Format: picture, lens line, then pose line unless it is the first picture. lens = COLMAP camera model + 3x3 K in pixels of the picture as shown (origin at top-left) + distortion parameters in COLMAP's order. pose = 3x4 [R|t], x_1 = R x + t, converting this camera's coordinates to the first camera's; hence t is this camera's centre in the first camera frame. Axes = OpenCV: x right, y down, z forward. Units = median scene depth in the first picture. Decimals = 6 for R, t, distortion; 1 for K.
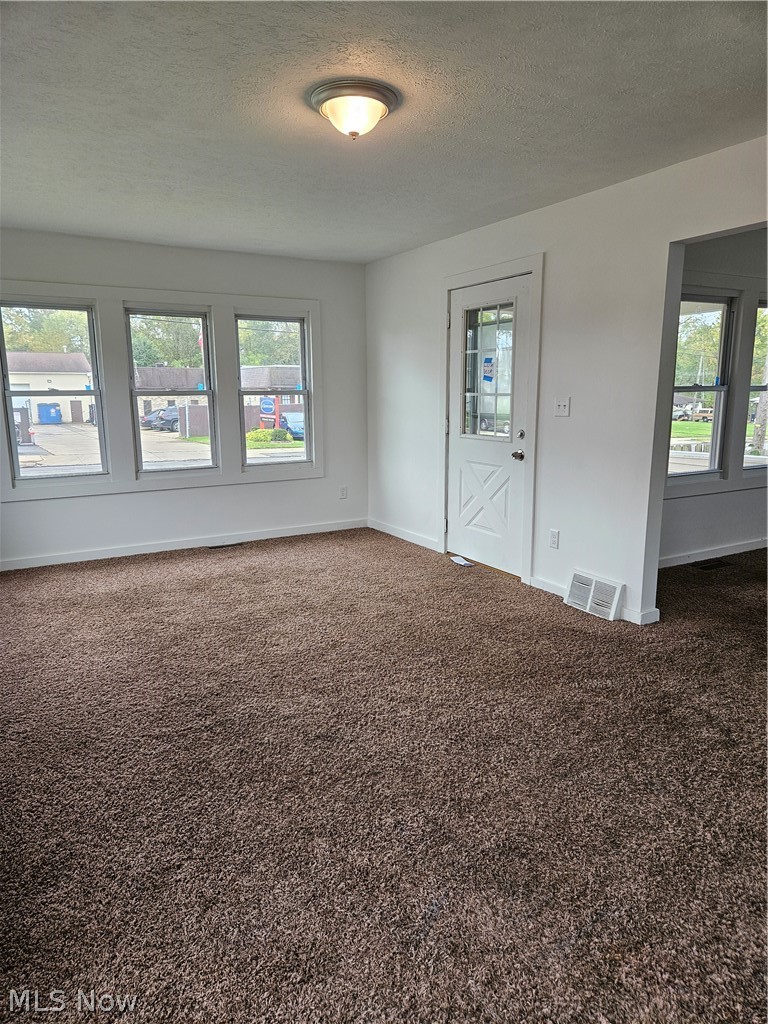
lens RADIAL K [[692.4, 0, 374.9], [0, 692.4, 513.8], [0, 0, 1]] dist [0.011899, -0.002035]
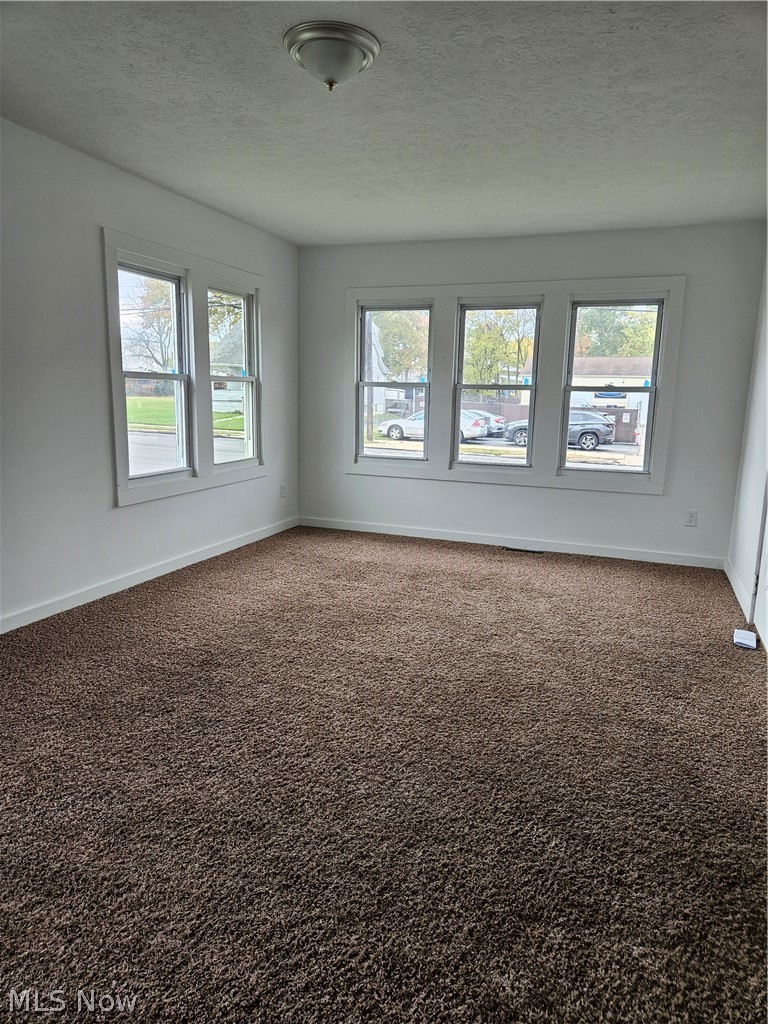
lens RADIAL K [[692.4, 0, 377.4], [0, 692.4, 517.6], [0, 0, 1]] dist [0.011899, -0.002035]
pose [[0.599995, 0.168344, -0.782091, 0.432436], [-0.162989, 0.982828, 0.086513, -0.050877], [0.783225, 0.075565, 0.617130, 0.281845]]
